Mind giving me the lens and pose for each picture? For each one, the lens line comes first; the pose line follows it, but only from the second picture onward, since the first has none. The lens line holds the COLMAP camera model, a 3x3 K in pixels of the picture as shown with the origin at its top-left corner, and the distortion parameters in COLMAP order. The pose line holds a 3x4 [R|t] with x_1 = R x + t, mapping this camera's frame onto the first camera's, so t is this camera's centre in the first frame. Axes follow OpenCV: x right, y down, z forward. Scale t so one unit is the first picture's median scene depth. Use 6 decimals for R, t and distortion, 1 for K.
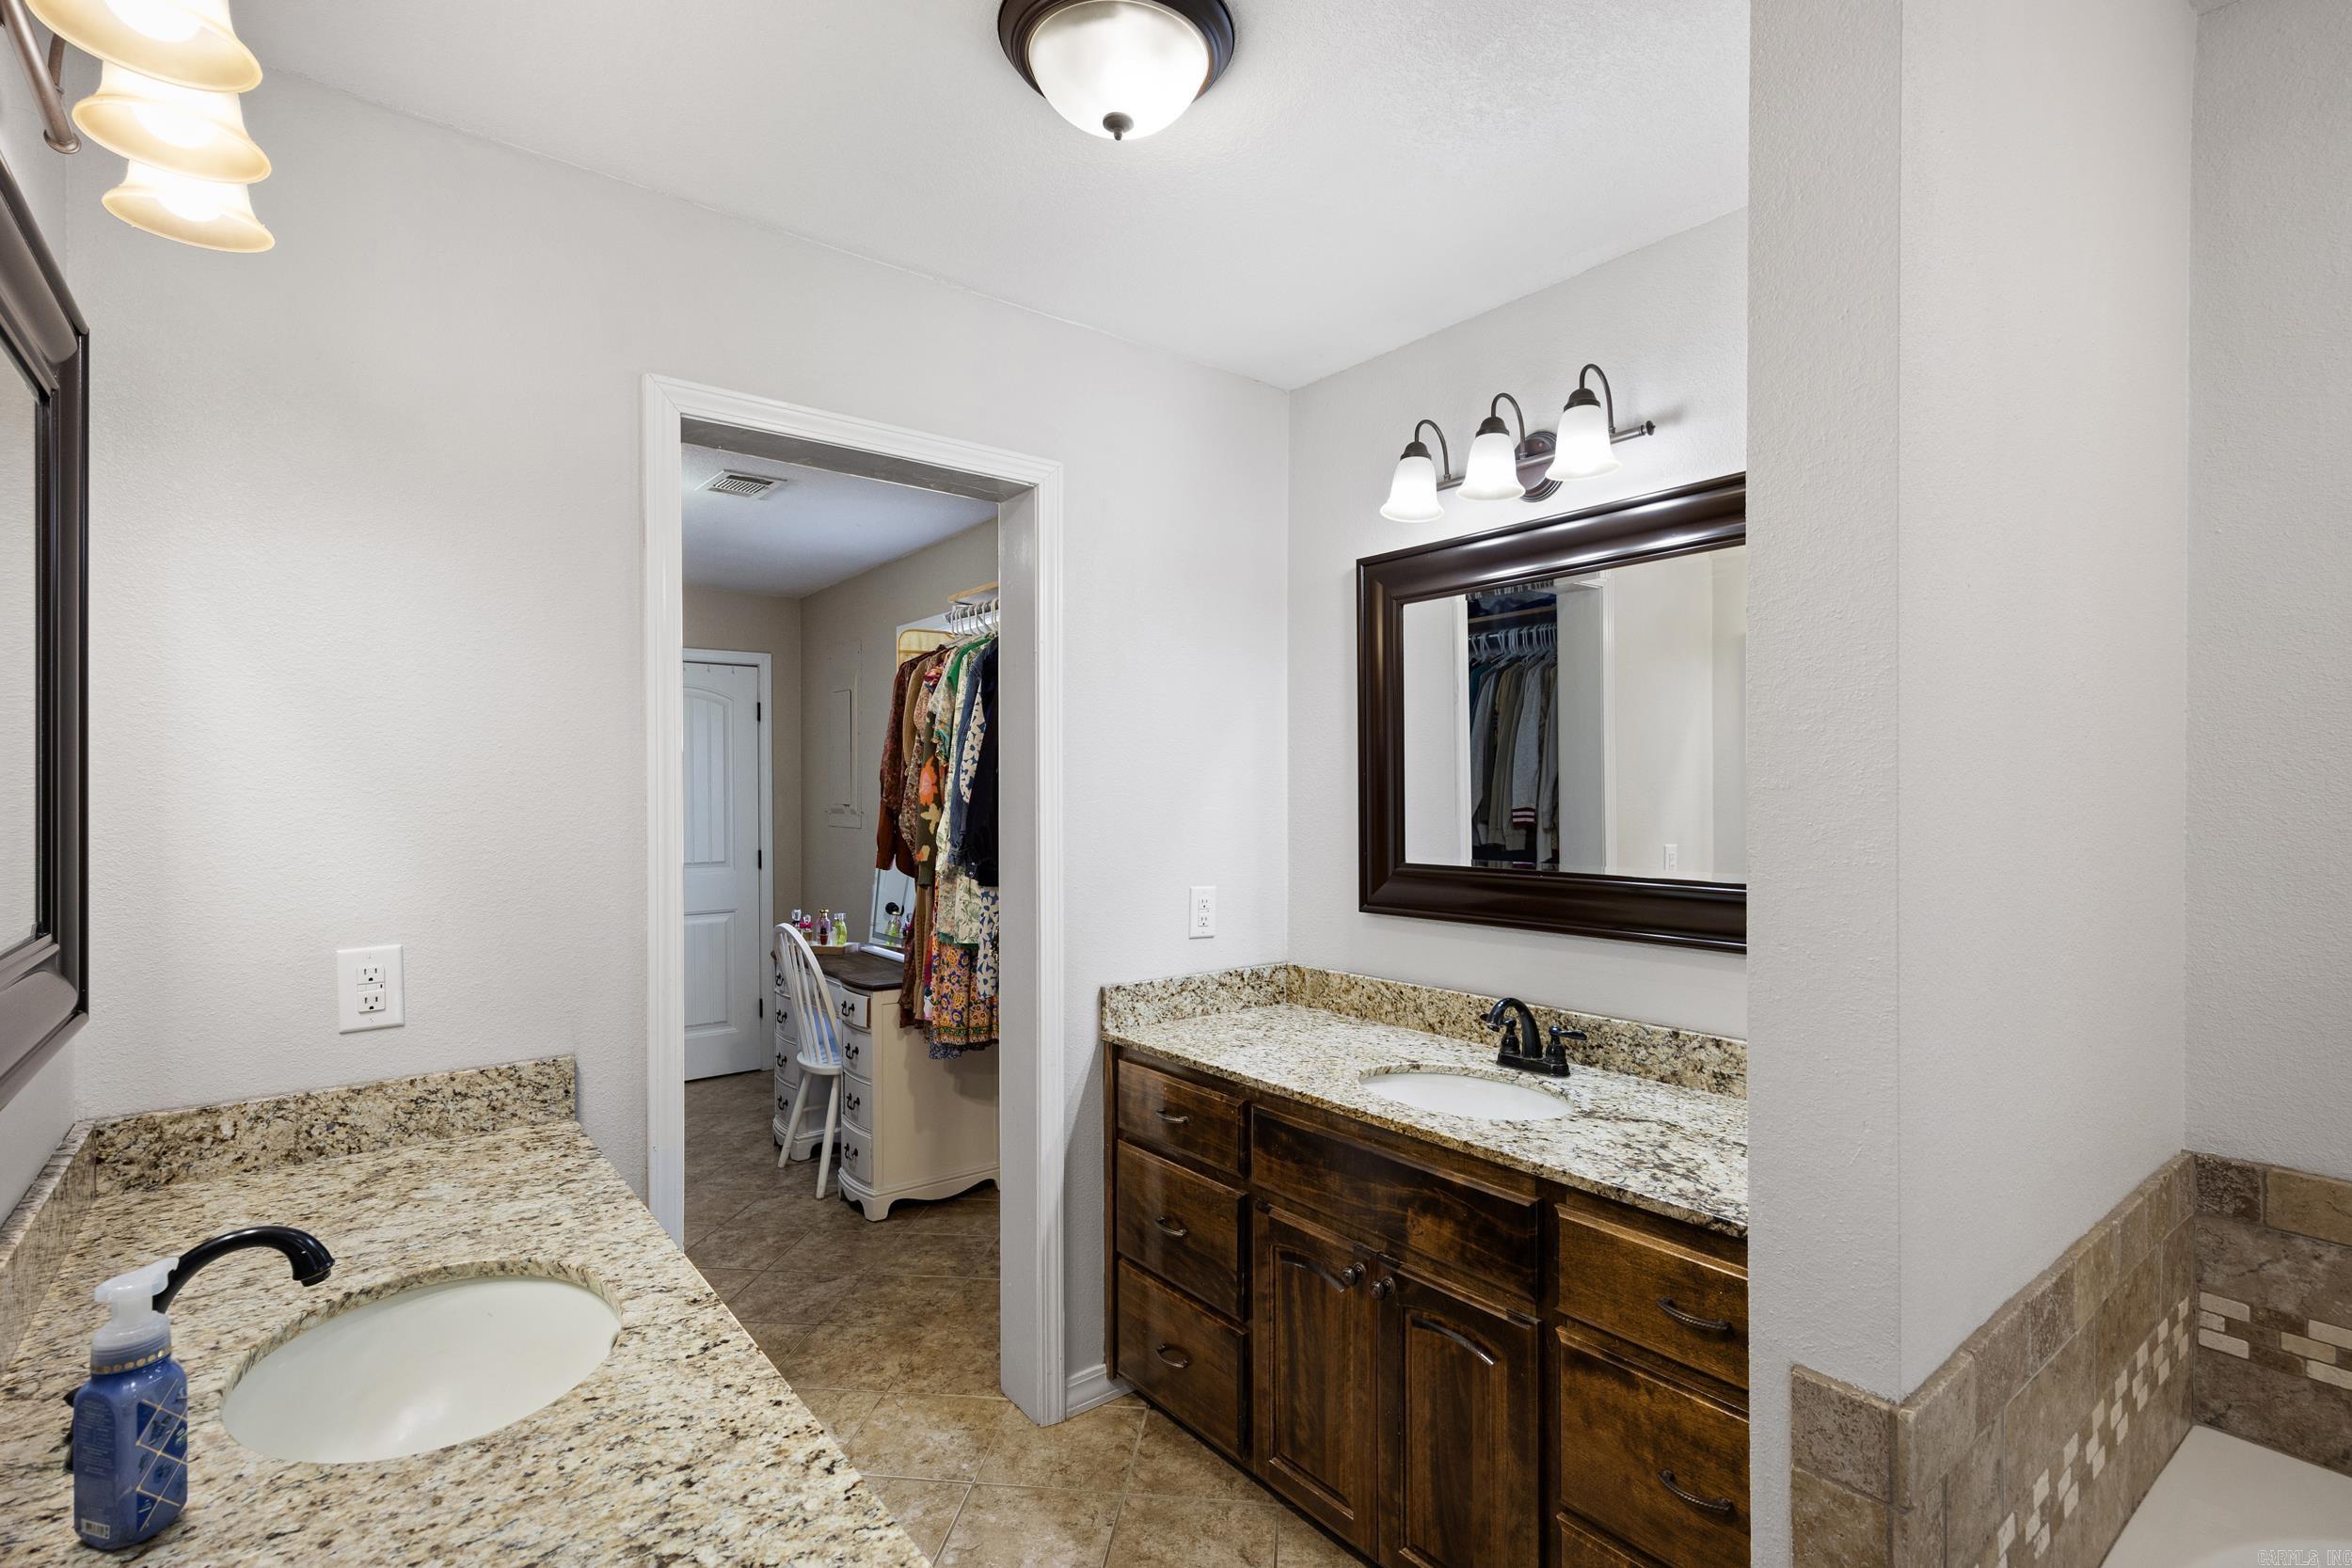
lens RADIAL K [[1070.1, 0, 1196.9], [0, 1070.1, 758.0], [0, 0, 1]] dist [-0.012337, 0.000035]
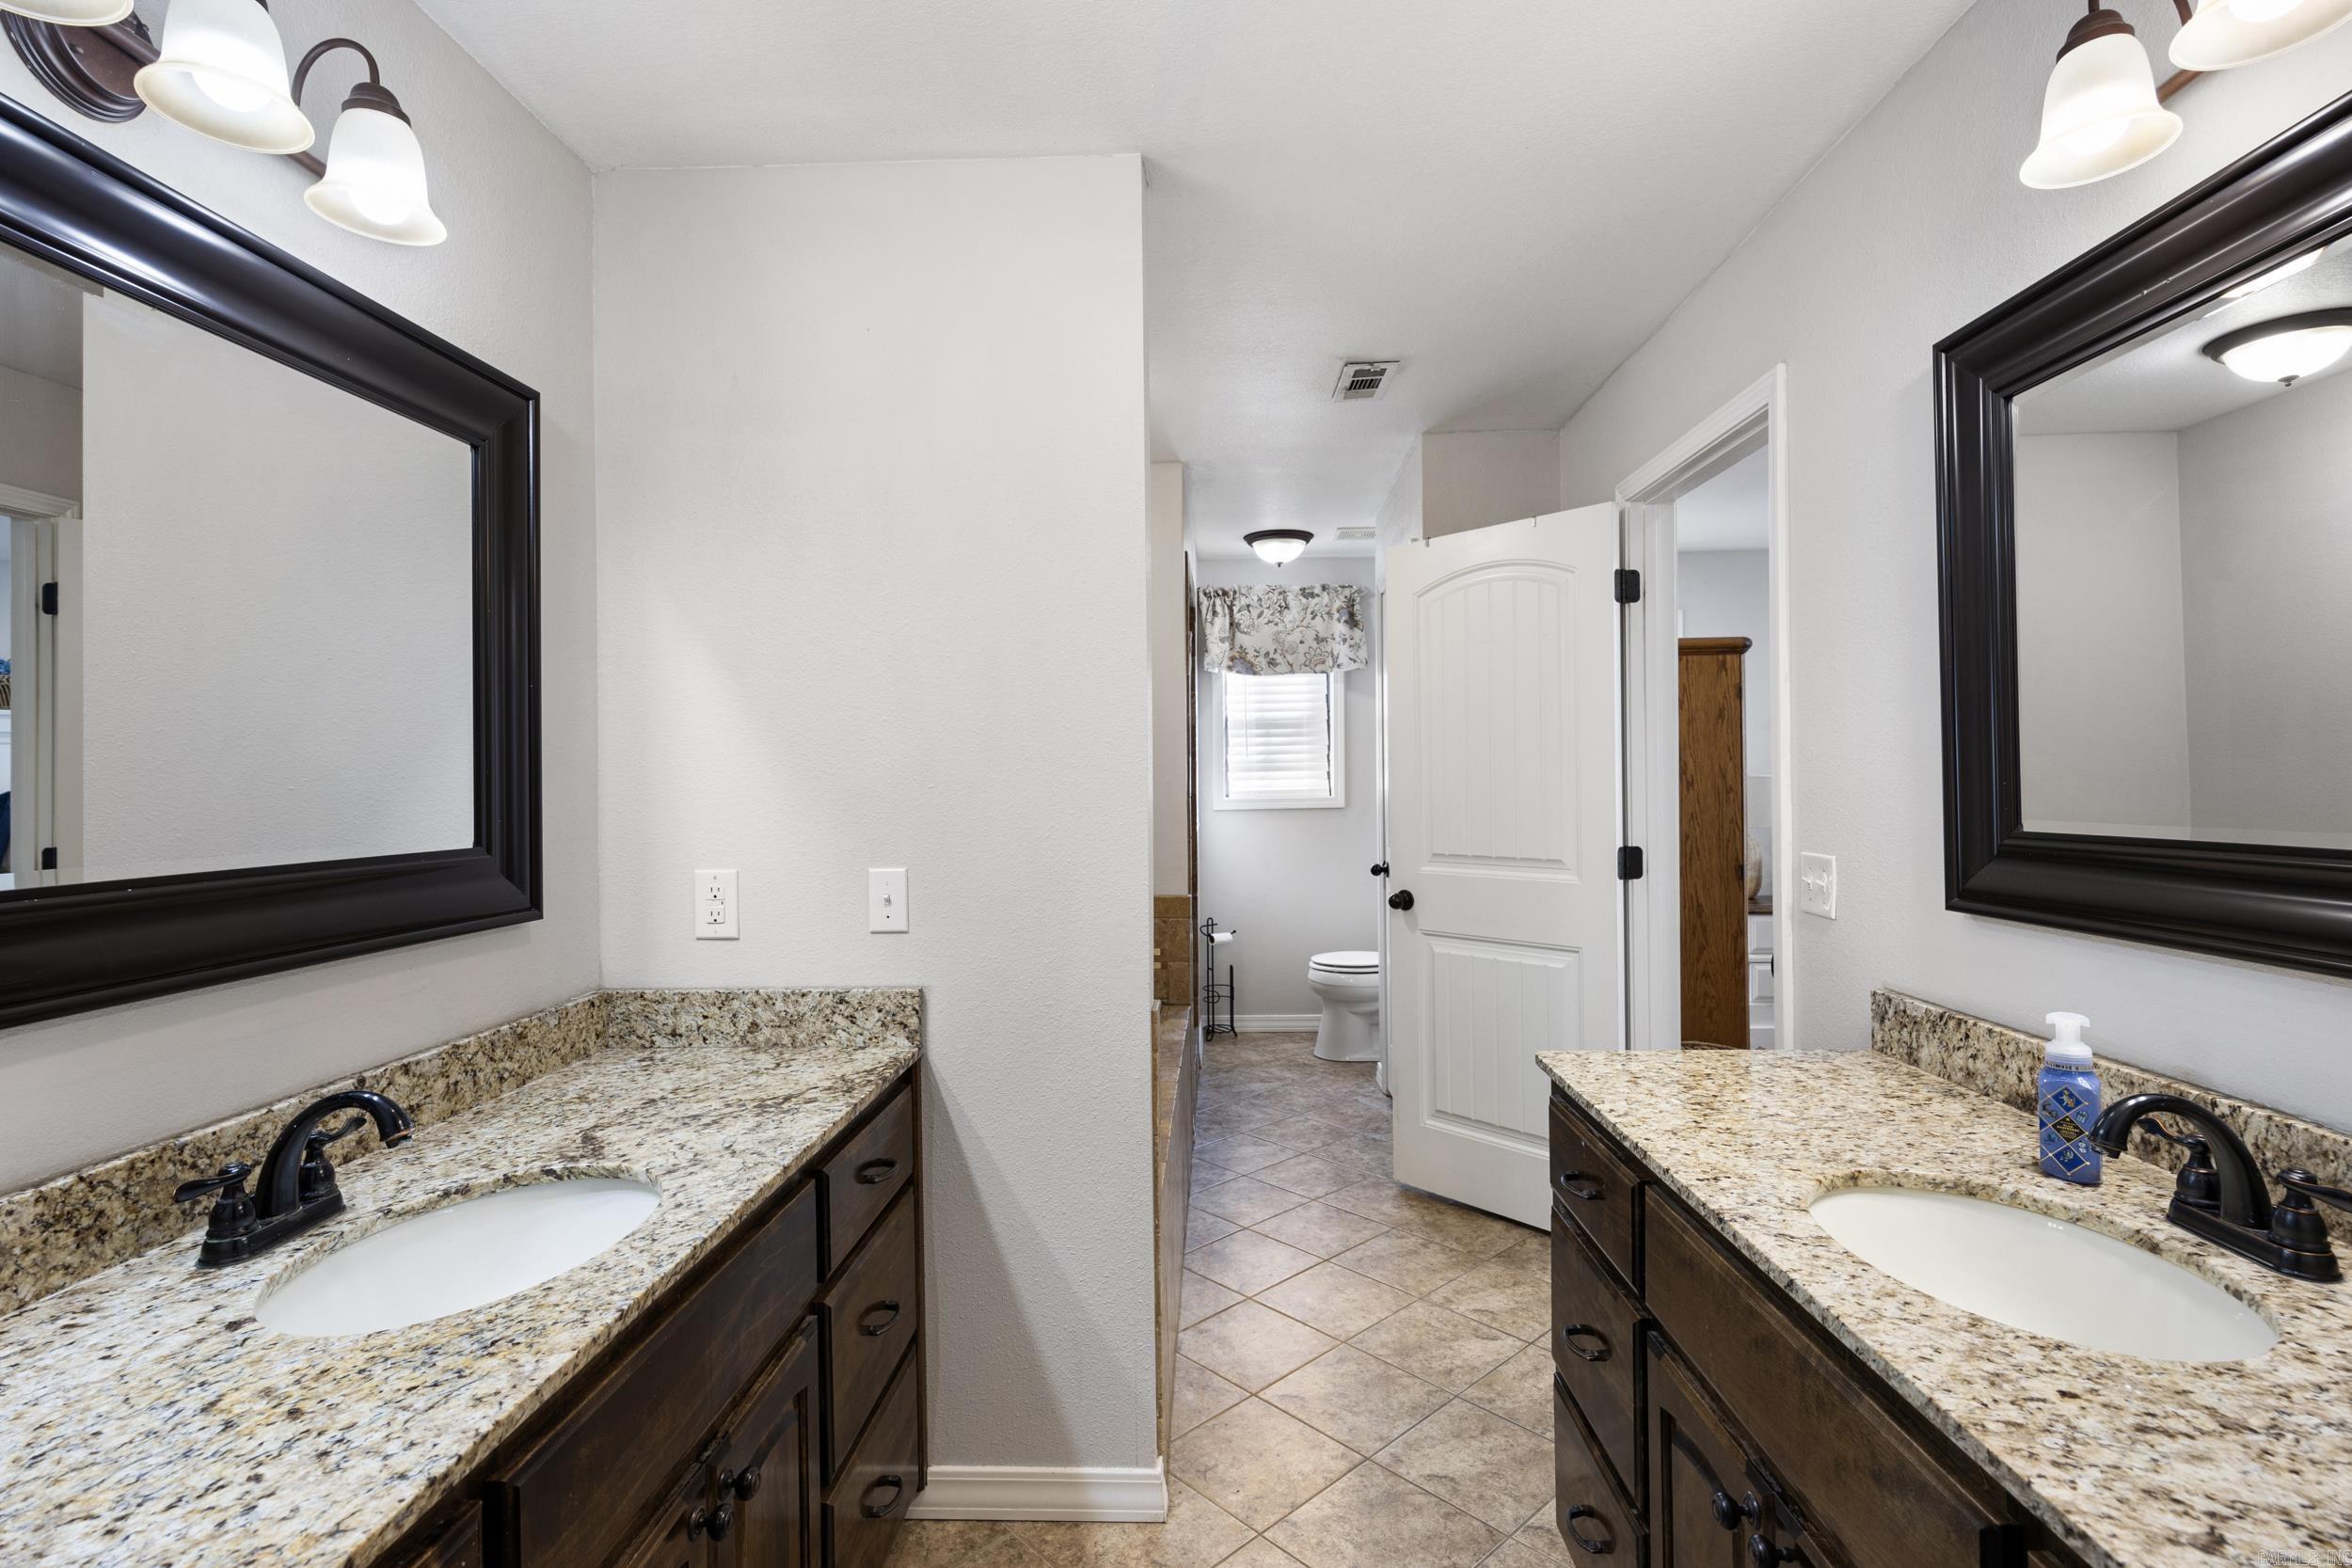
lens RADIAL K [[1070.1, 0, 1196.9], [0, 1070.1, 758.0], [0, 0, 1]] dist [-0.012337, 0.000035]
pose [[-0.755274, 0.025237, 0.654924, -0.492369], [-0.005939, 0.998954, -0.045344, 0.090333], [-0.655383, -0.038137, -0.754333, 1.383026]]
